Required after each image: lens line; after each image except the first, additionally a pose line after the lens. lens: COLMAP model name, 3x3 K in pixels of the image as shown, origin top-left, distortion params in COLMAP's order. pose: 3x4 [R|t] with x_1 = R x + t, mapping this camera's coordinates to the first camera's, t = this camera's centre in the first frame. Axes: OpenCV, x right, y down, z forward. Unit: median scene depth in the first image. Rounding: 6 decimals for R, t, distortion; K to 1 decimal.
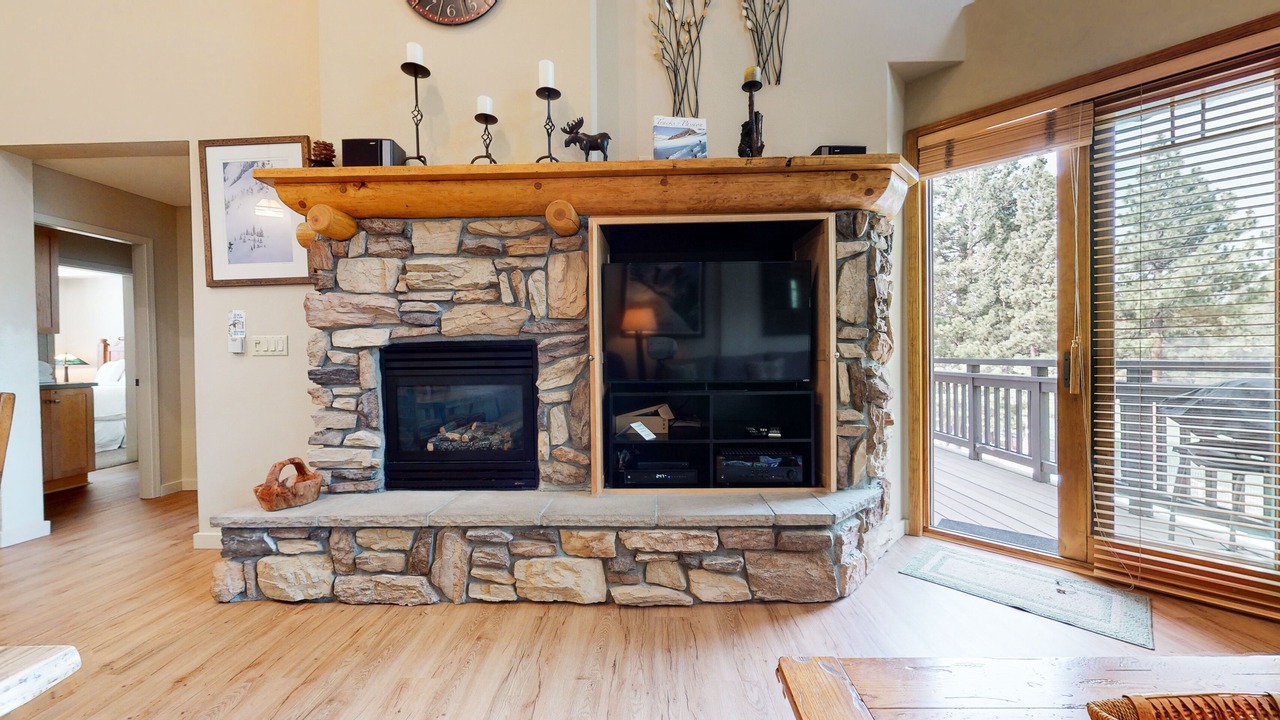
lens RADIAL K [[470.0, 0, 640.0], [0, 470.0, 361.7], [0, 0, 1]] dist [0.000153, 0.000173]
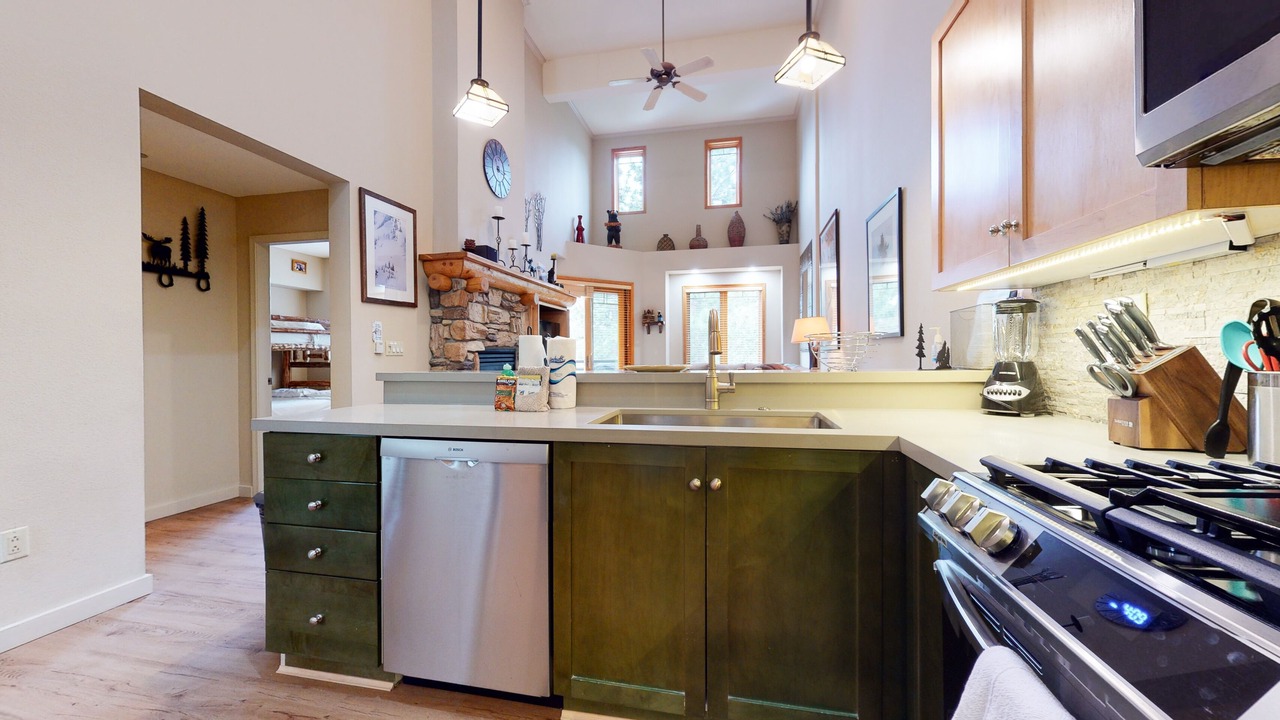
lens RADIAL K [[470.0, 0, 630.3], [0, 470.0, 369.2], [0, 0, 1]] dist [0.000153, 0.000173]
pose [[0.185869, -0.019598, 0.982379, -2.309820], [0.018368, 0.999696, 0.016468, 0.020558], [-0.982403, 0.014983, 0.186173, 0.052592]]
